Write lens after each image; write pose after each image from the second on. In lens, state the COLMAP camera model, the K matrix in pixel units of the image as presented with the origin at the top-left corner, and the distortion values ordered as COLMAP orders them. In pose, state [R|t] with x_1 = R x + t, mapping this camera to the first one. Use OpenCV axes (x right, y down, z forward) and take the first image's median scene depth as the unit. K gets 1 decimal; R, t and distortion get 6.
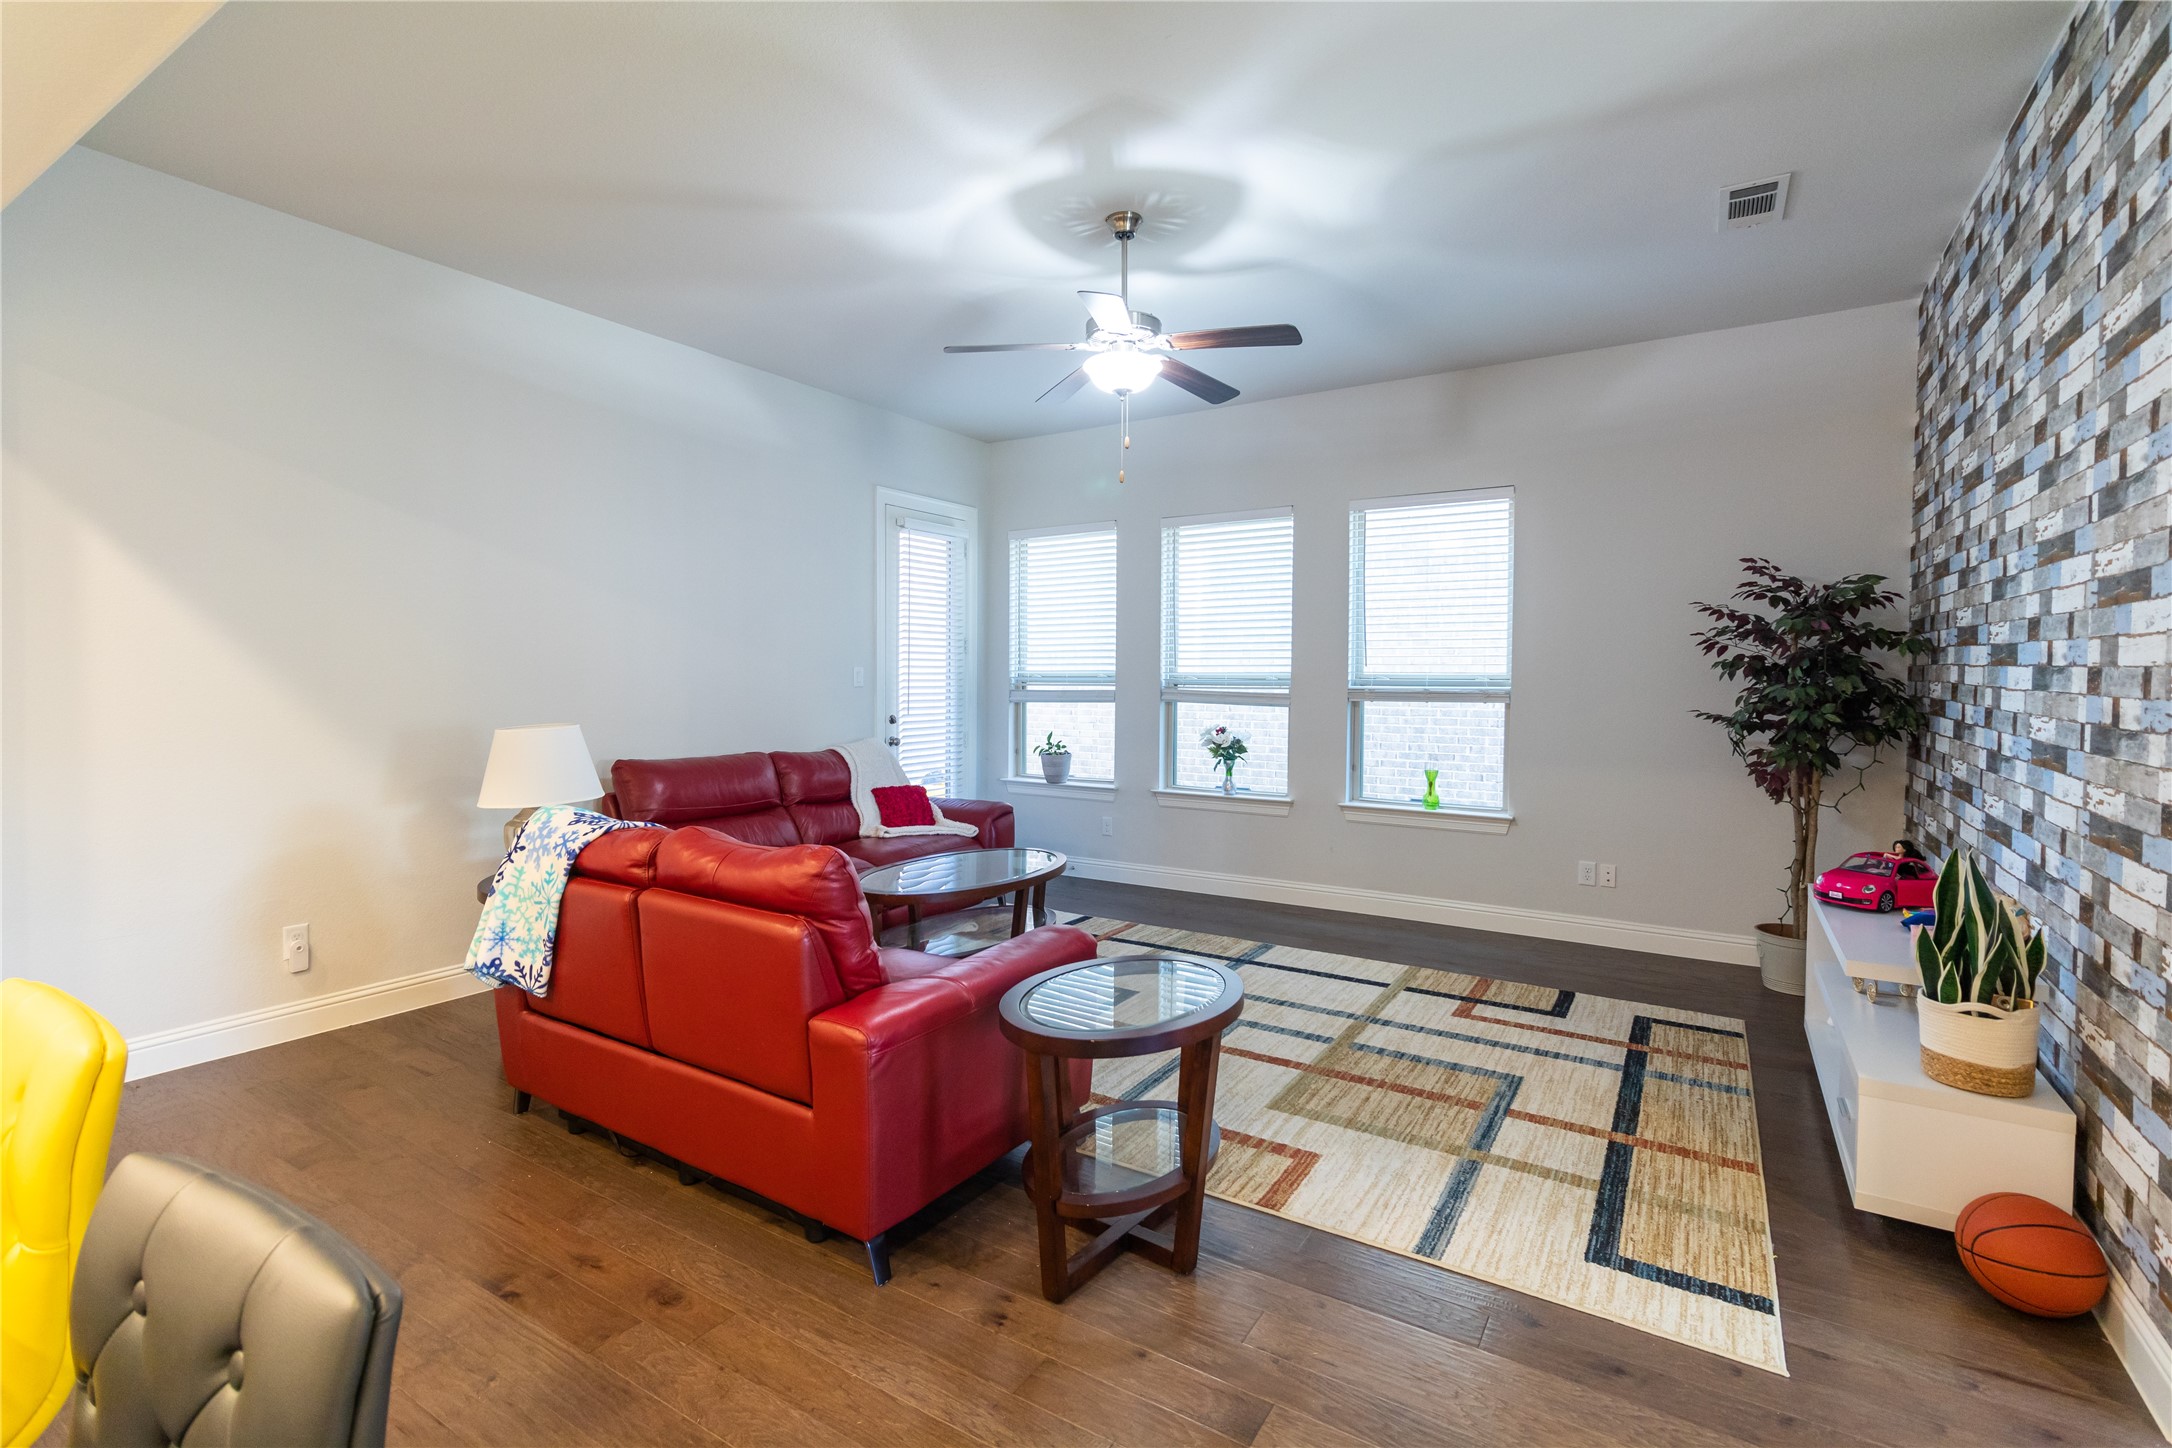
lens RADIAL K [[991.9, 0, 1071.6], [0, 991.9, 697.3], [0, 0, 1]] dist [-0.001070, 0.000659]
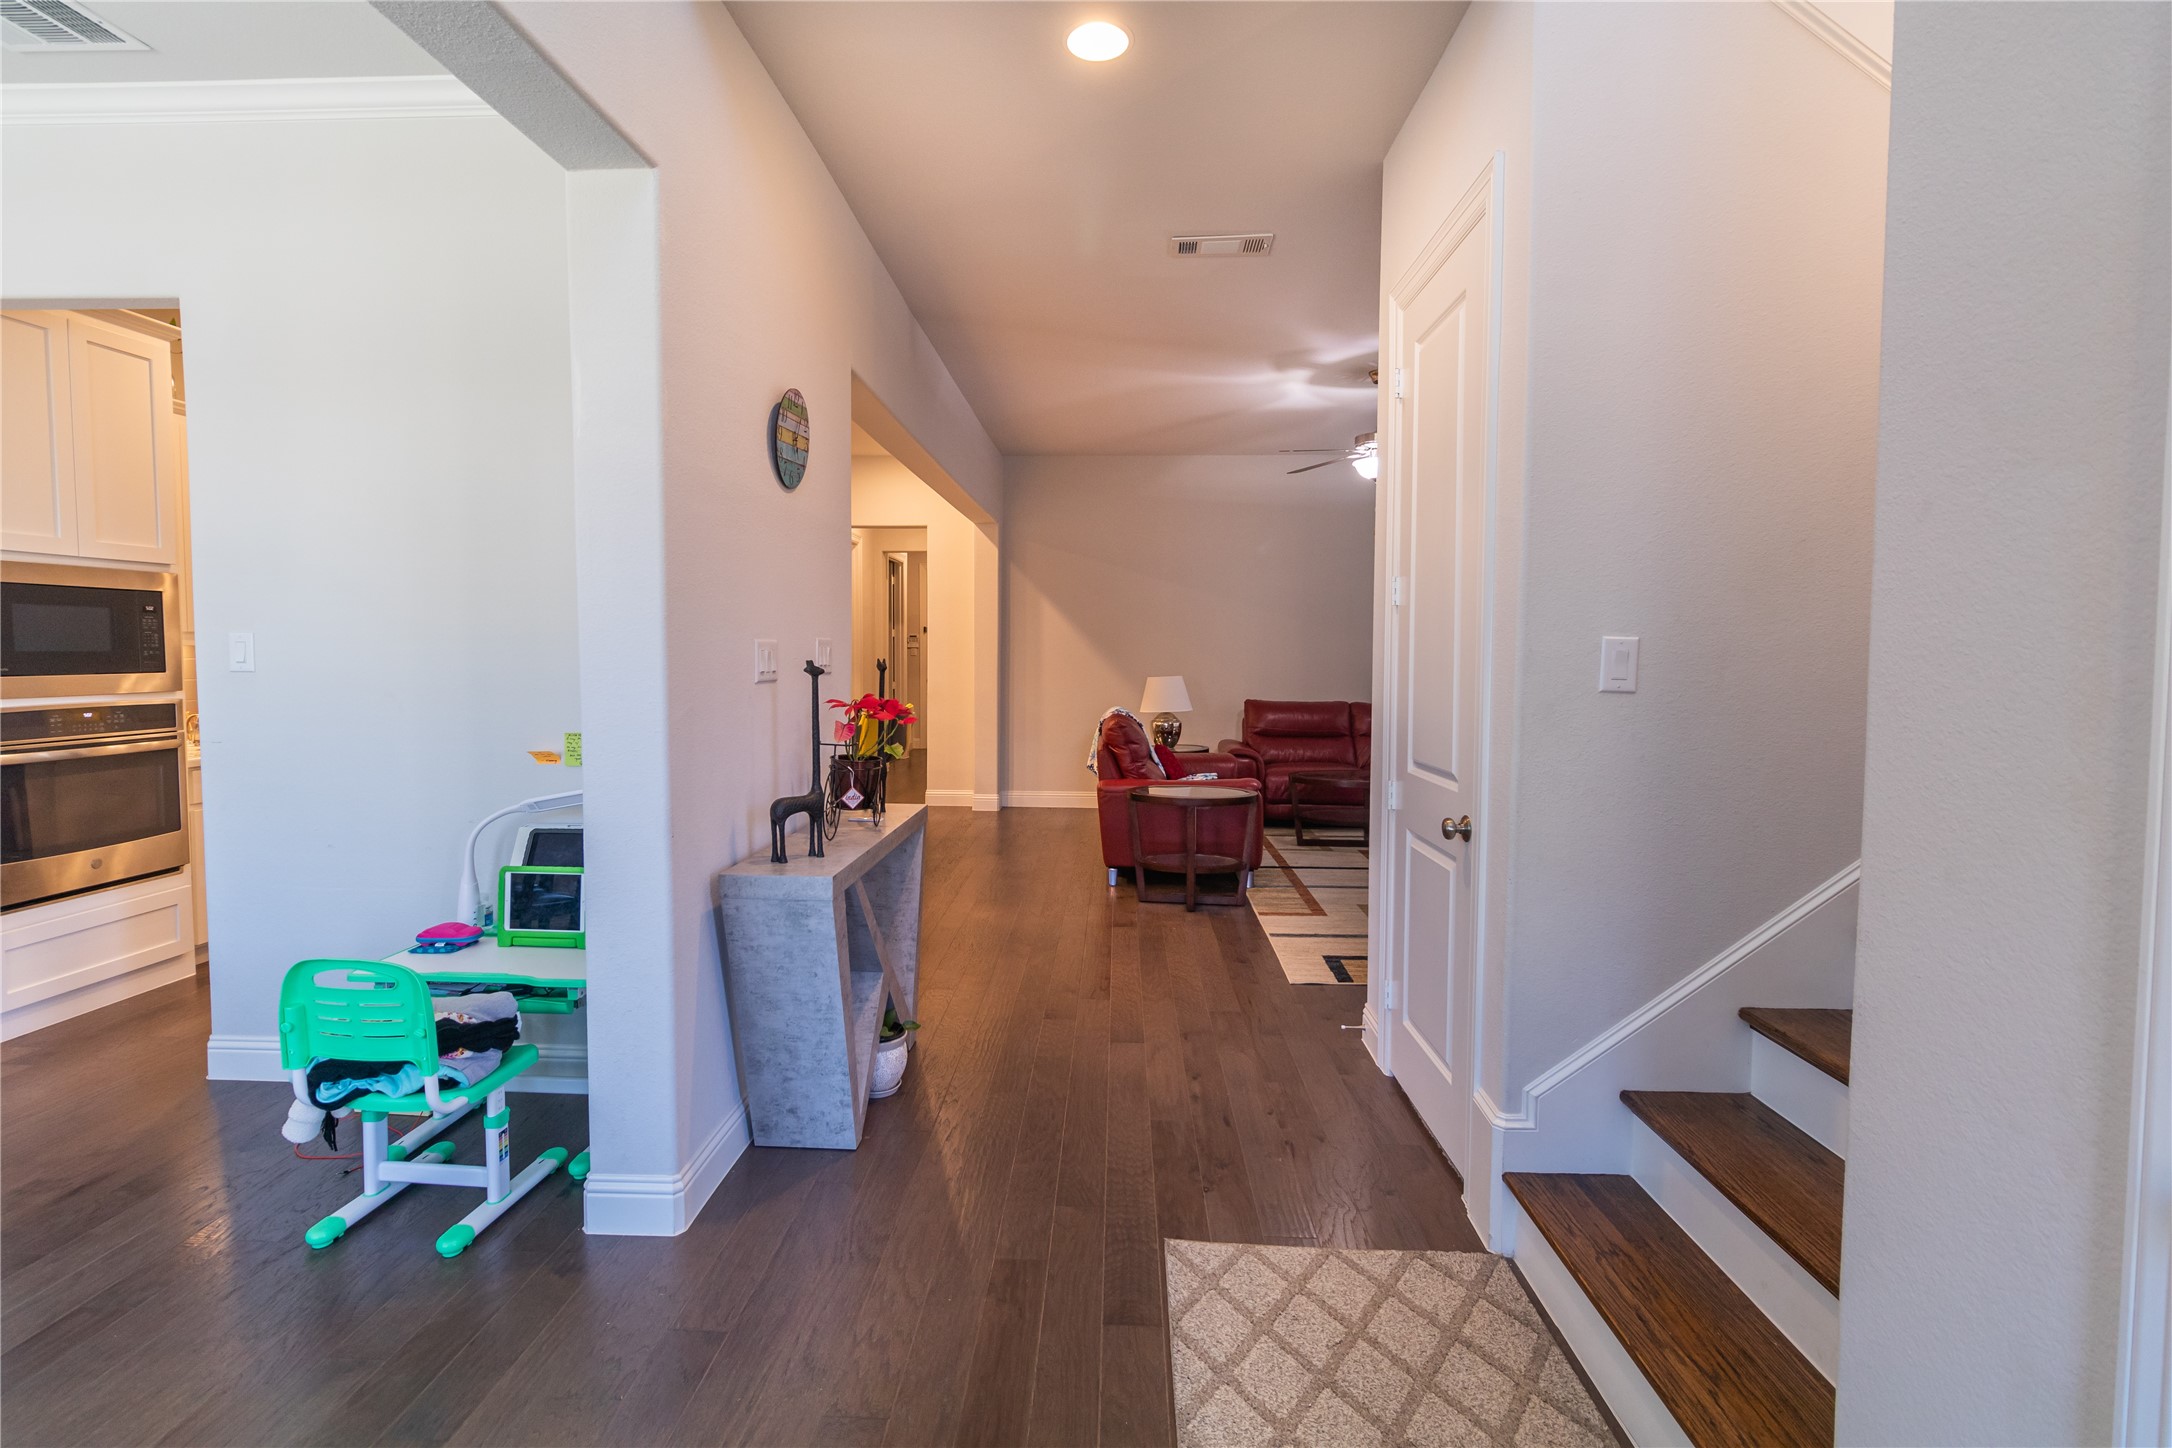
lens RADIAL K [[1008.9, 0, 1077.7], [0, 1008.9, 699.0], [0, 0, 1]] dist [-0.000165, 0.001488]
pose [[0.505004, 0.039483, -0.862214, 1.192950], [-0.021125, 0.999219, 0.033384, 0.007108], [0.862859, 0.001355, 0.505444, -0.247436]]
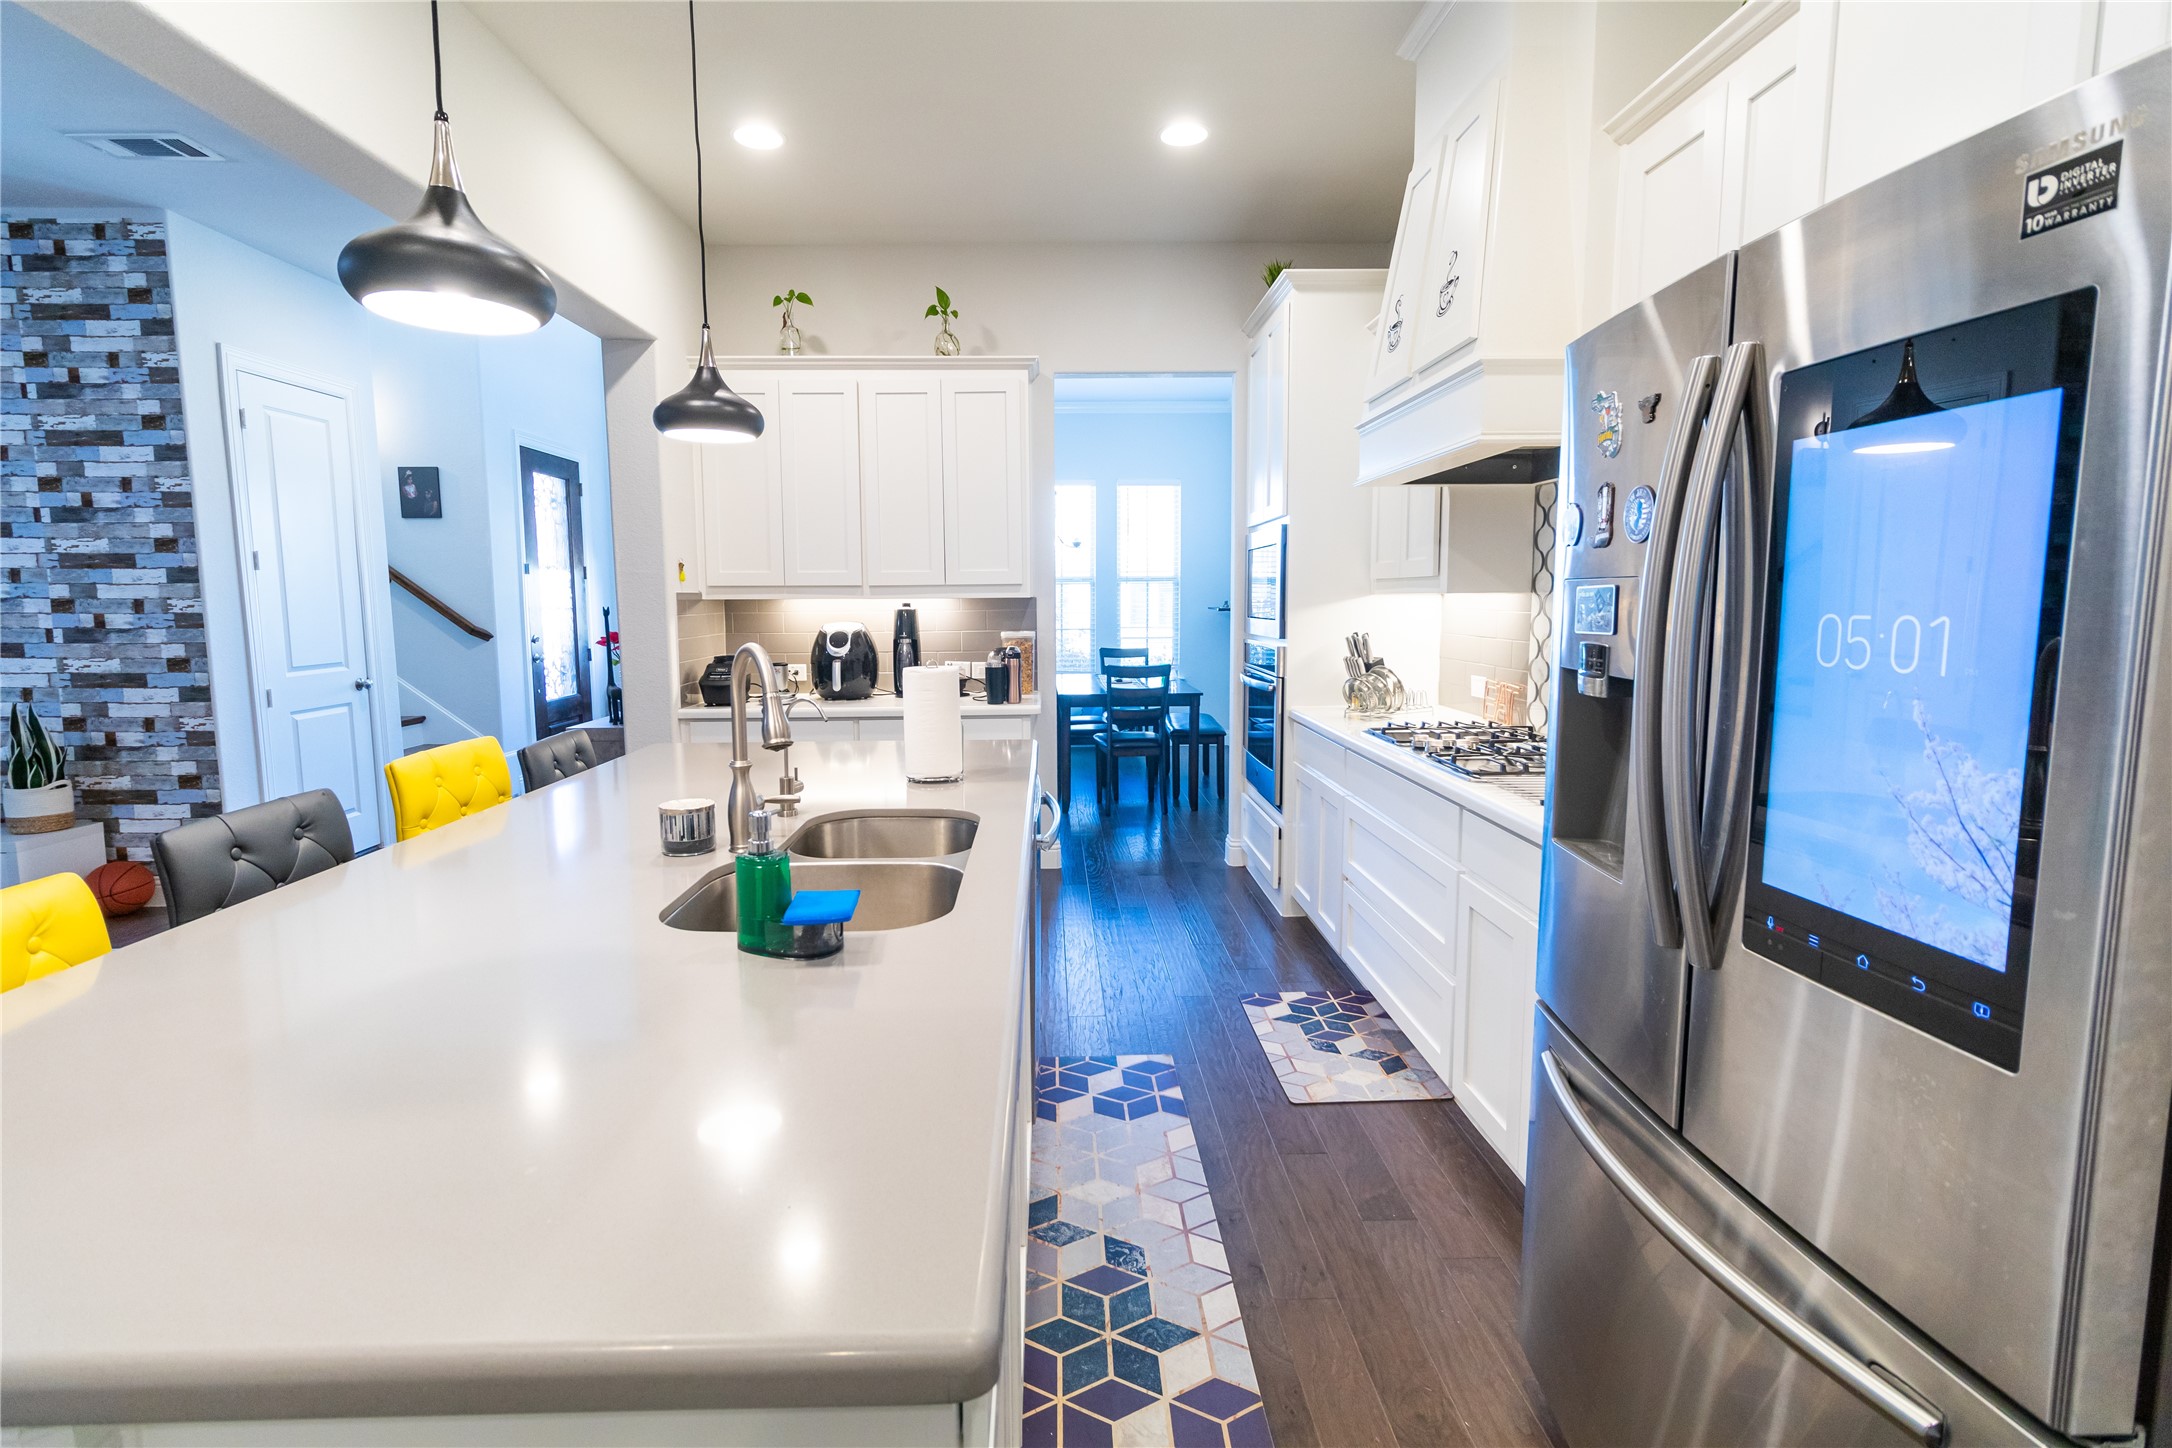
lens RADIAL K [[1008.8, 0, 1077.6], [0, 1008.8, 701.8], [0, 0, 1]] dist [0.000120, 0.001283]
pose [[-0.560086, -0.089135, 0.823625, -1.019268], [0.021135, 0.992334, 0.121766, -0.016669], [-0.828165, 0.085607, -0.553908, 0.277963]]
